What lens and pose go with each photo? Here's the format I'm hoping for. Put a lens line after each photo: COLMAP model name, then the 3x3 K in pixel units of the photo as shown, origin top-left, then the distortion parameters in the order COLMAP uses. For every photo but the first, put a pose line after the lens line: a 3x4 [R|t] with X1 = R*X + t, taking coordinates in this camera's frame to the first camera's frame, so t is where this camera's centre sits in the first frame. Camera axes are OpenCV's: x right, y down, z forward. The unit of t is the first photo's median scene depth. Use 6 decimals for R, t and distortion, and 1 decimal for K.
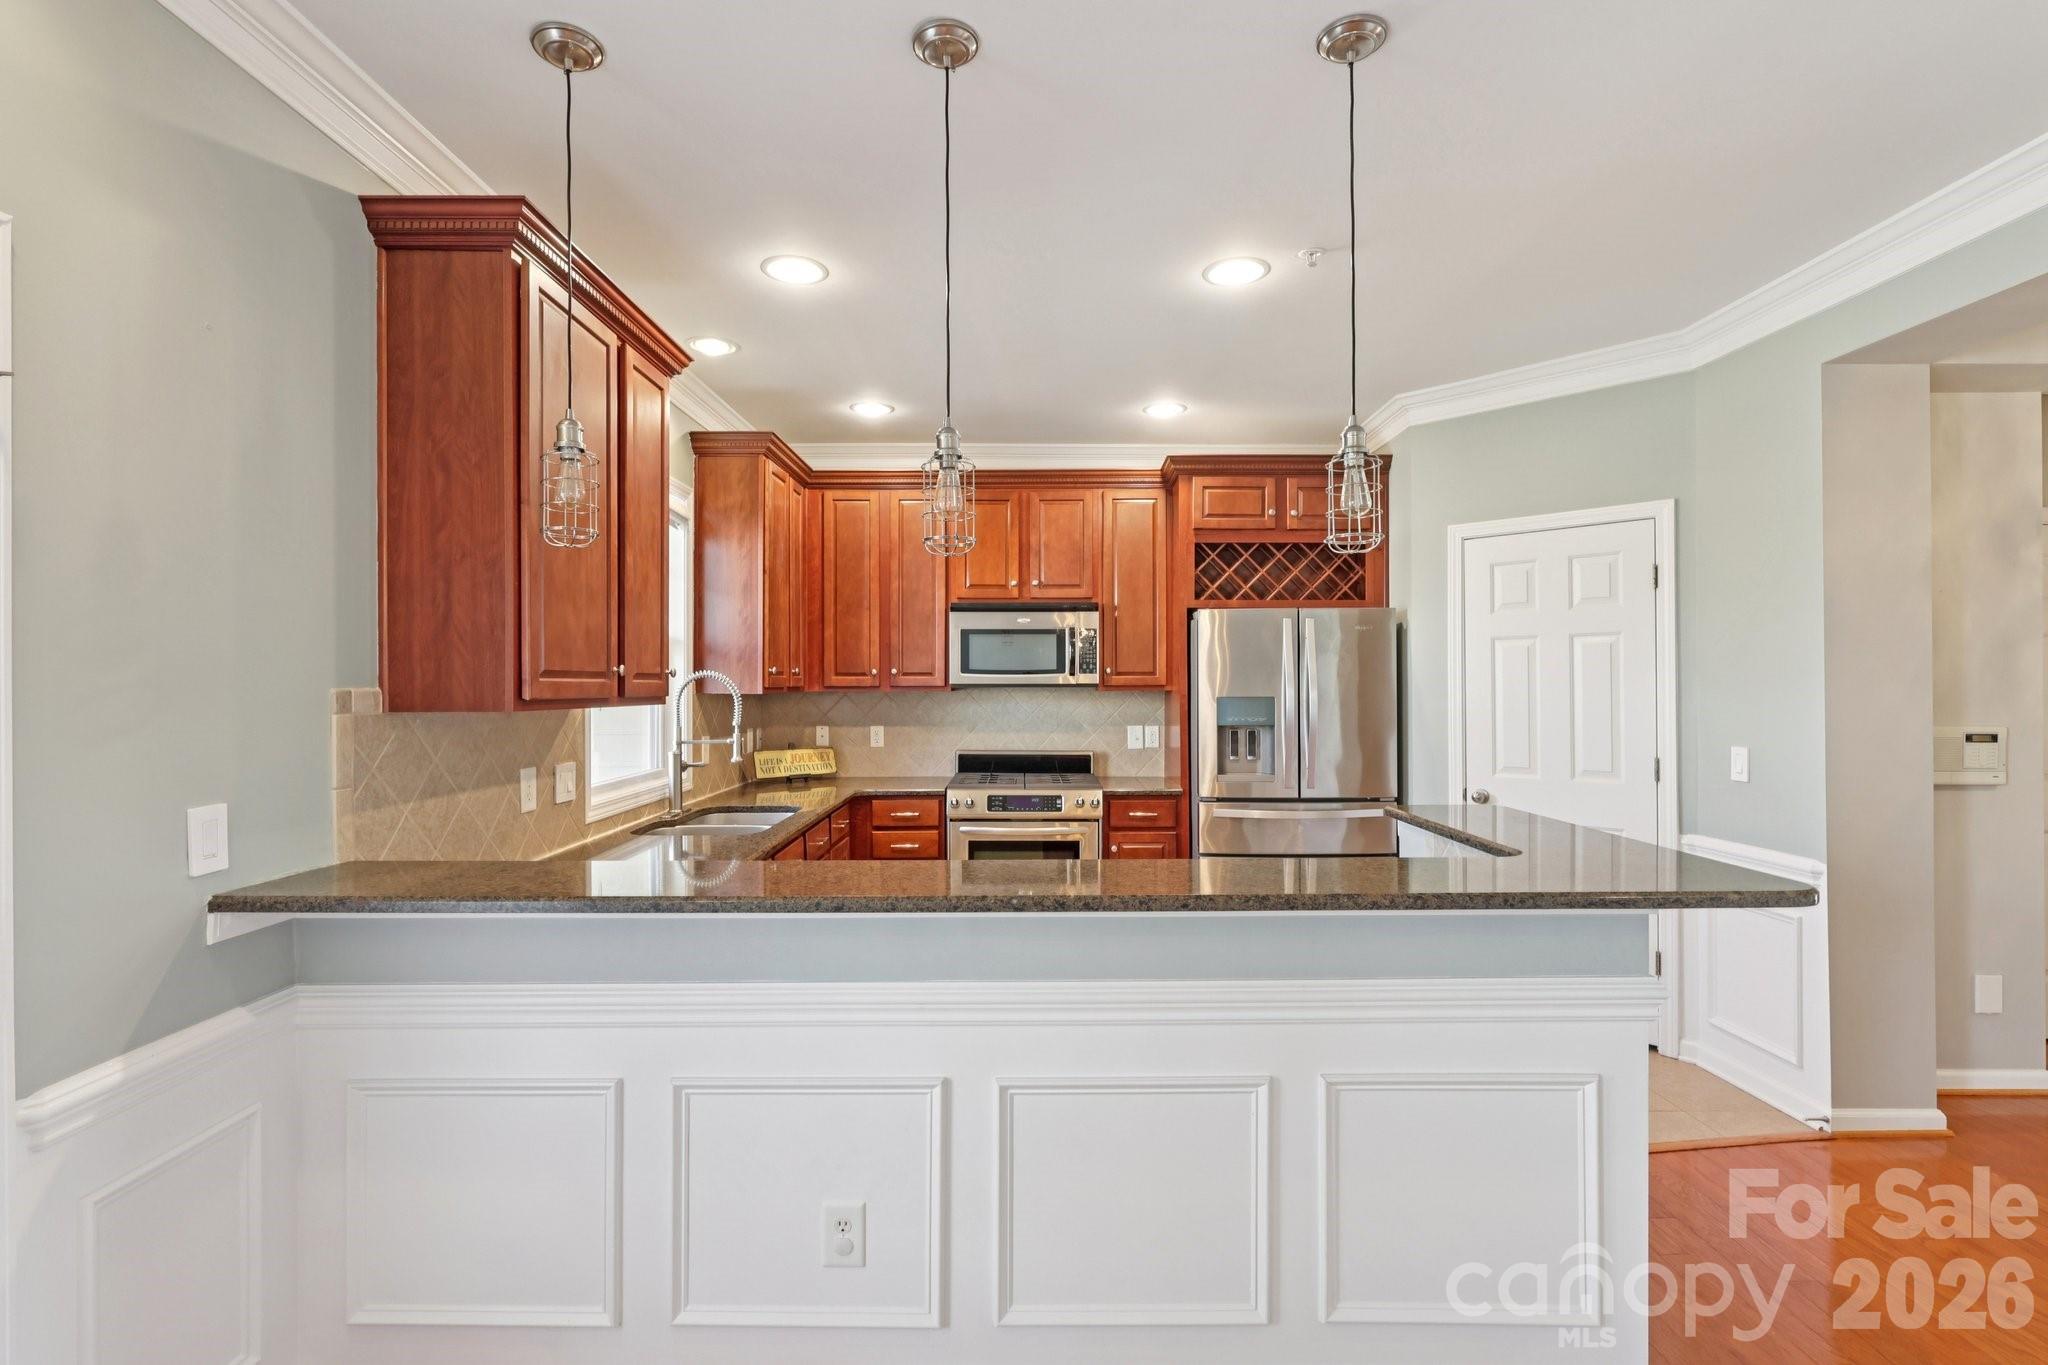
lens RADIAL K [[948.5, 0, 1023.3], [0, 948.5, 686.8], [0, 0, 1]] dist [-0.002523, 0.001544]
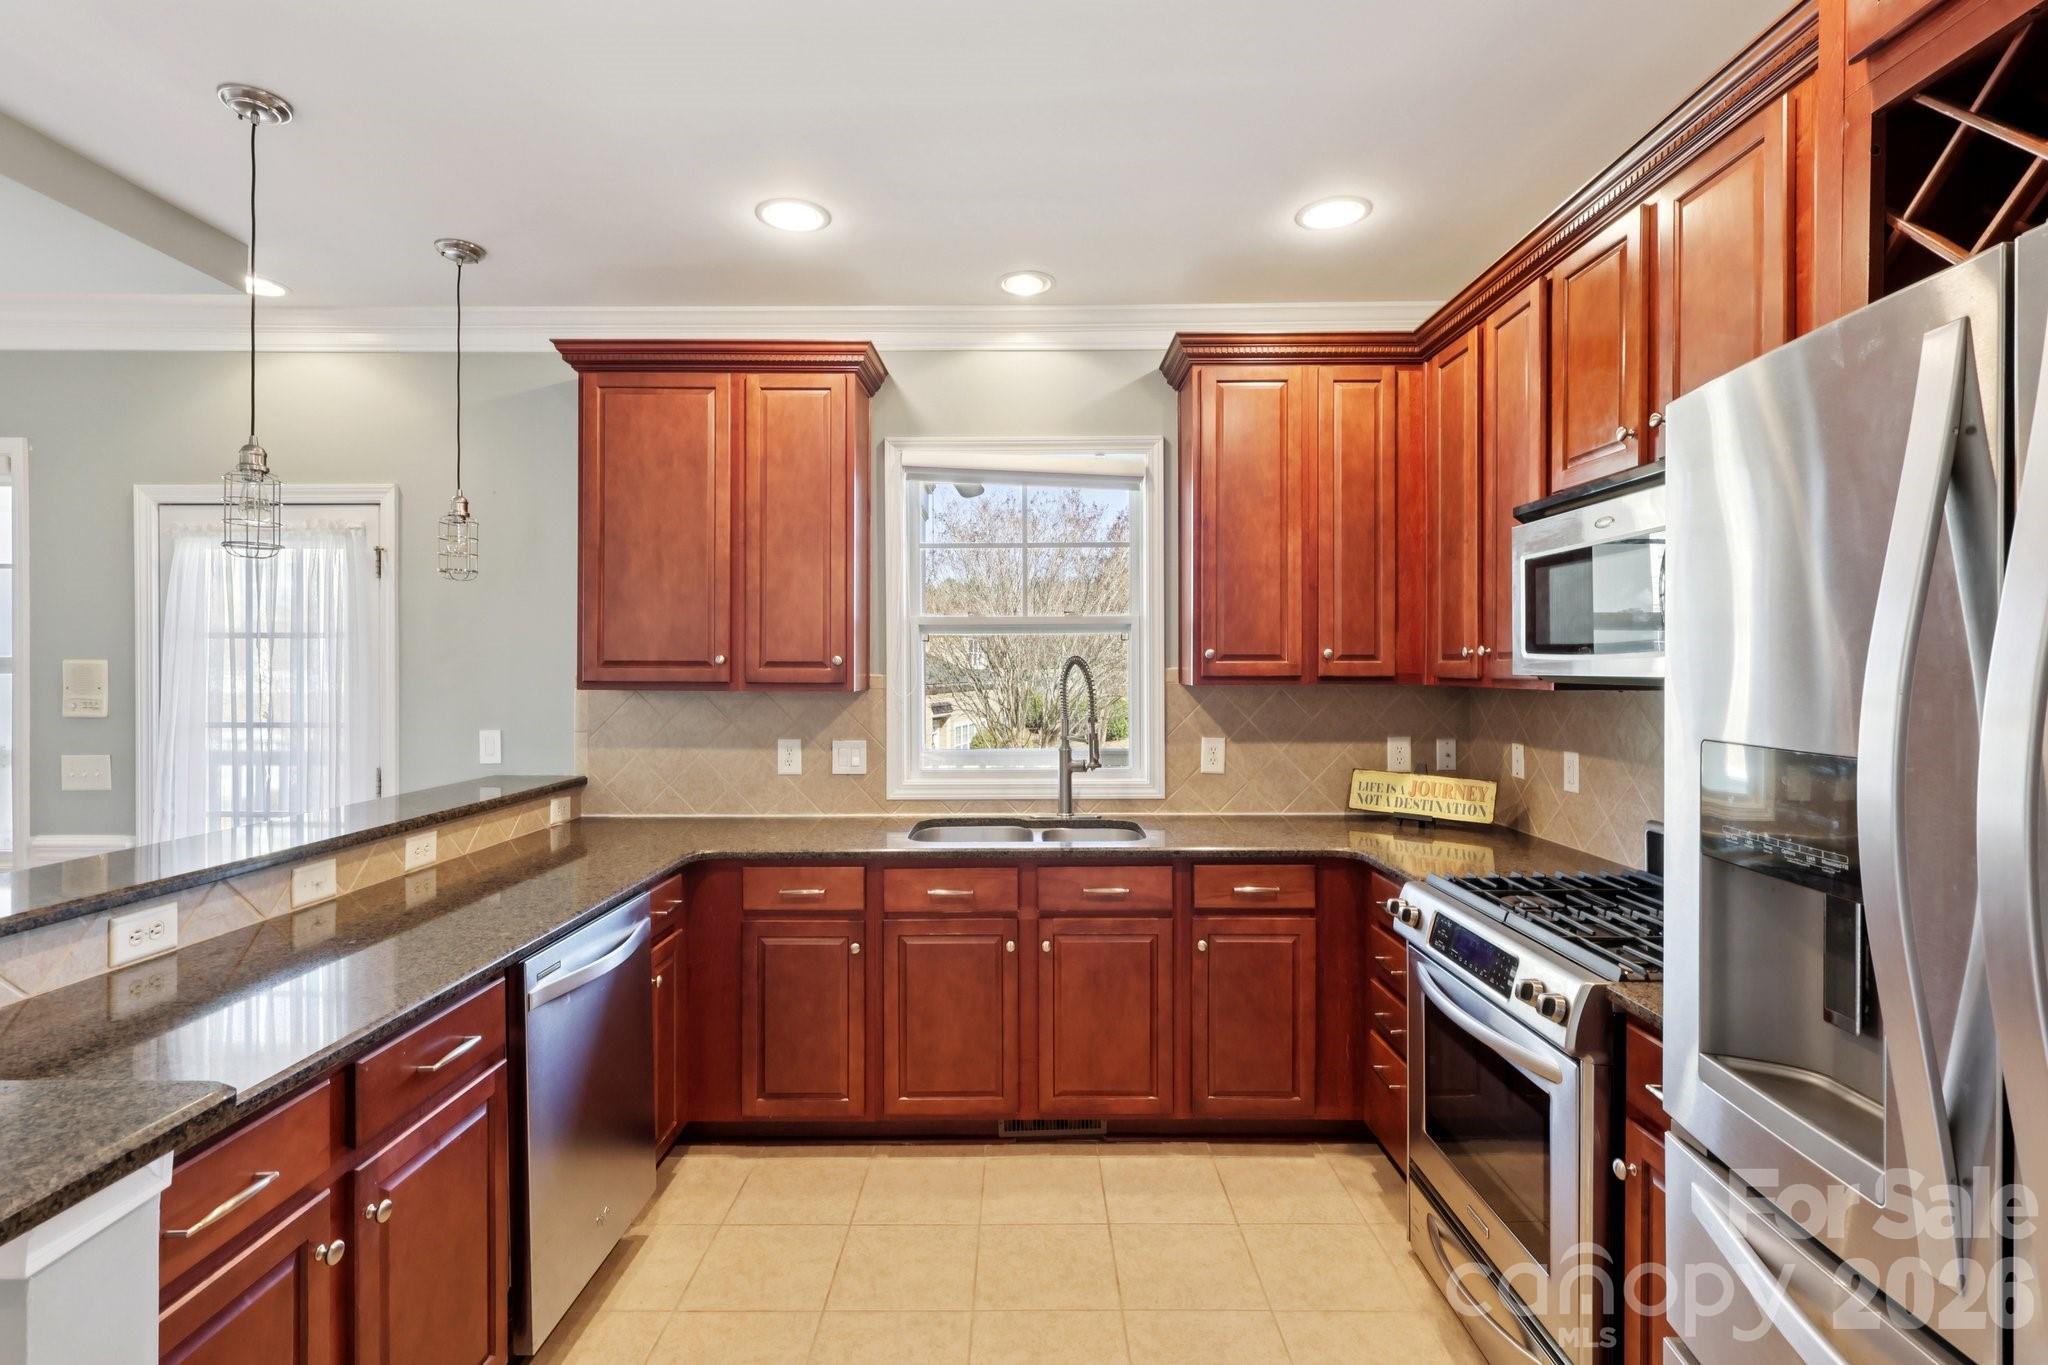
lens RADIAL K [[948.5, 0, 1015.6], [0, 948.5, 668.5], [0, 0, 1]] dist [-0.002523, 0.001544]
pose [[0.003030, 0.003620, -0.999989, 0.434776], [-0.005160, 0.999980, 0.003605, -0.007437], [0.999982, 0.005149, 0.003049, 0.787815]]
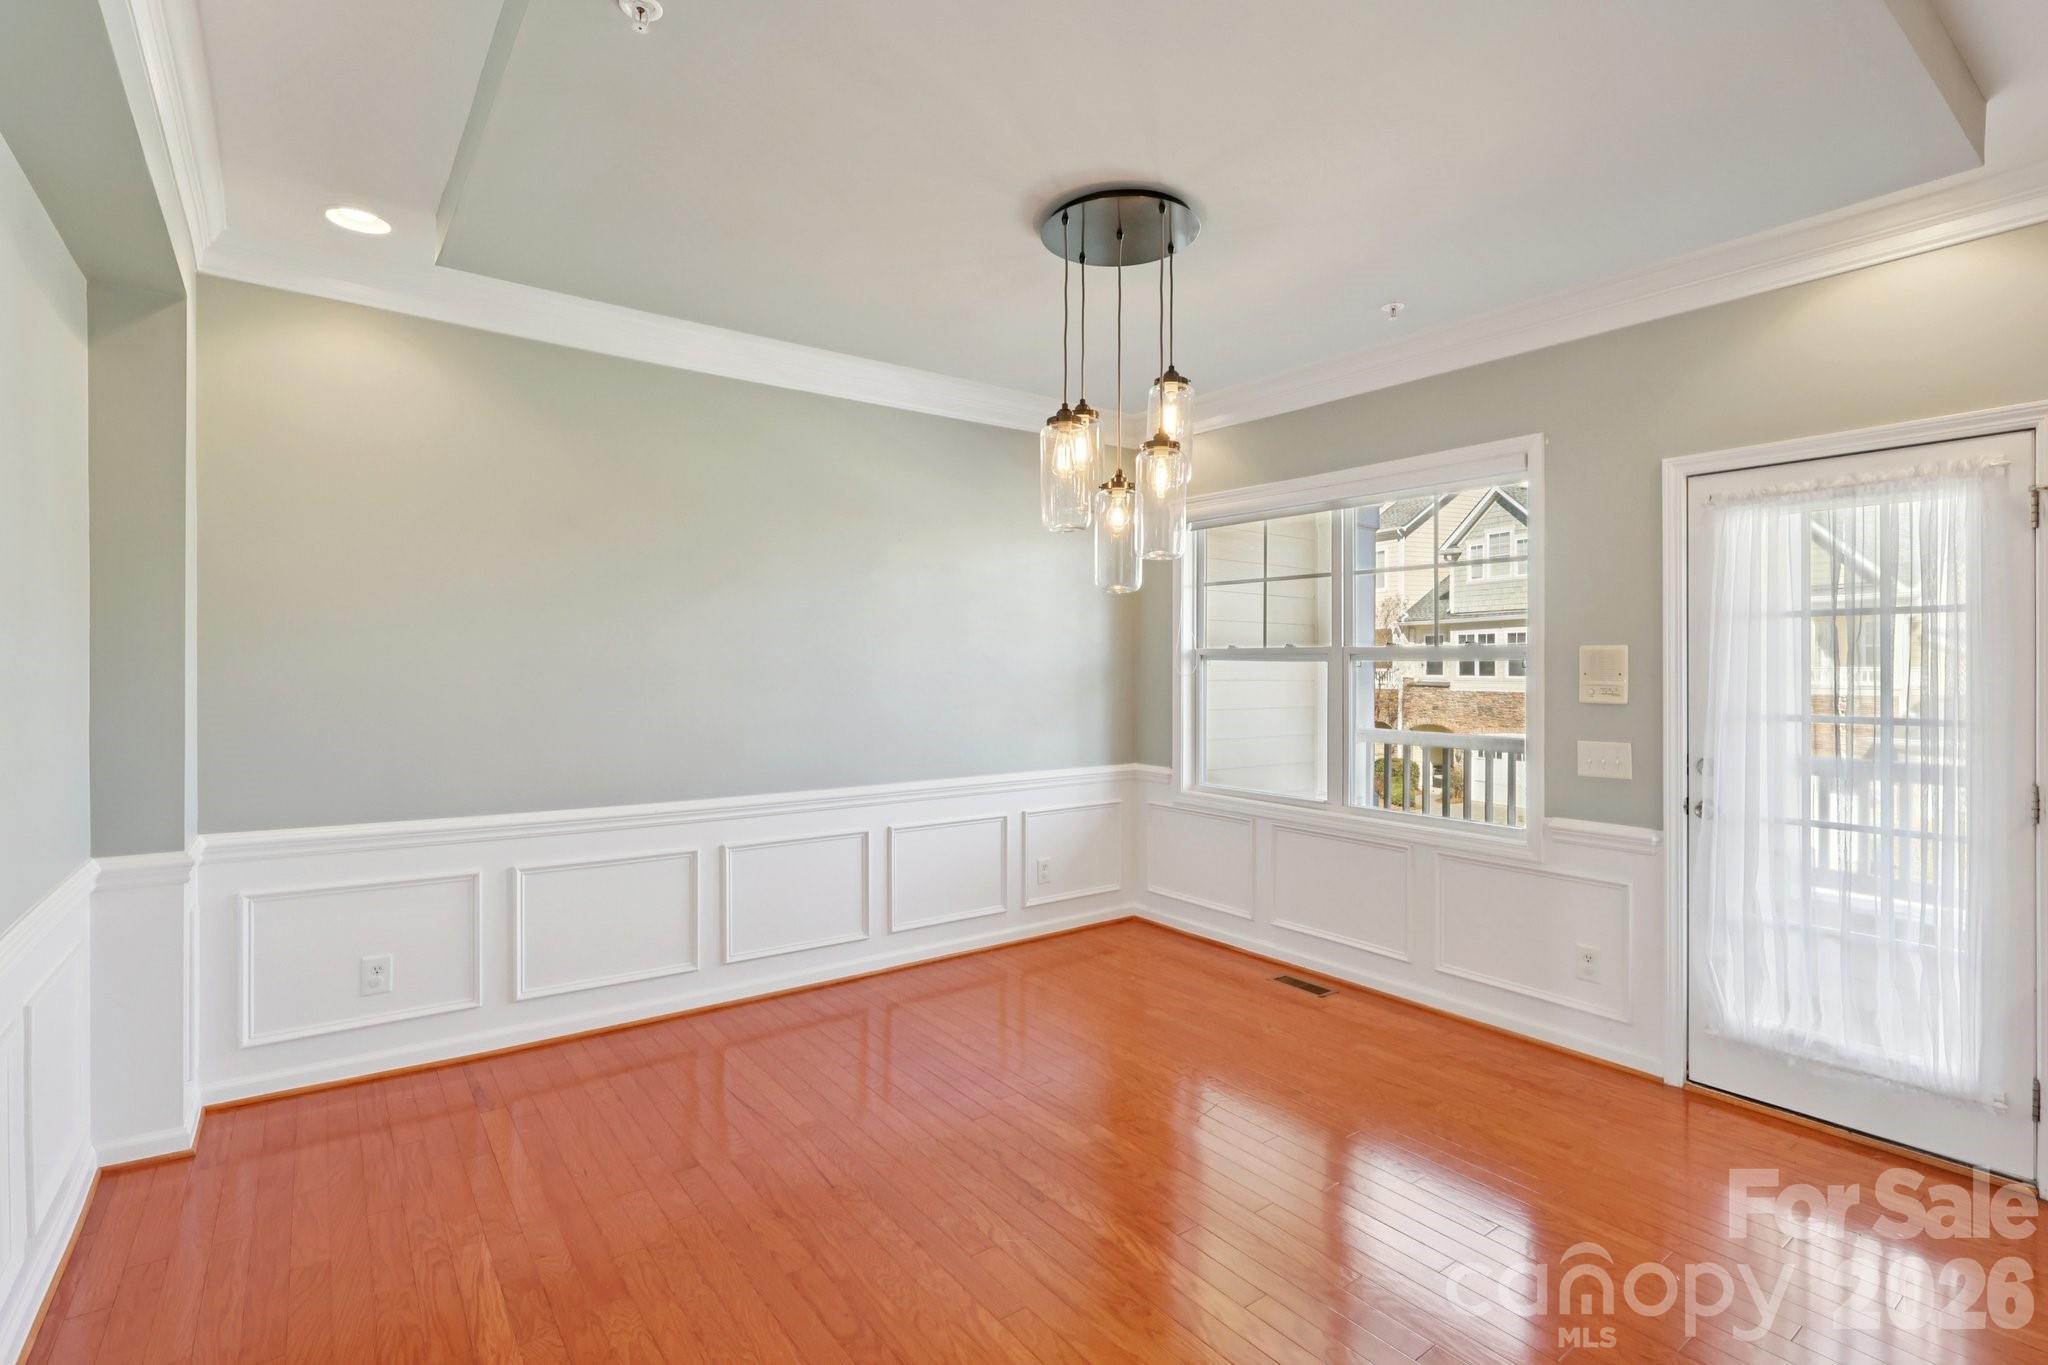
lens RADIAL K [[948.5, 0, 1021.5], [0, 948.5, 662.4], [0, 0, 1]] dist [-0.002523, 0.001544]
pose [[-0.796351, -0.000045, -0.604835, 0.495310], [-0.000371, 1.000000, 0.000414, 0.005417], [0.604835, 0.000554, -0.796351, 0.366419]]
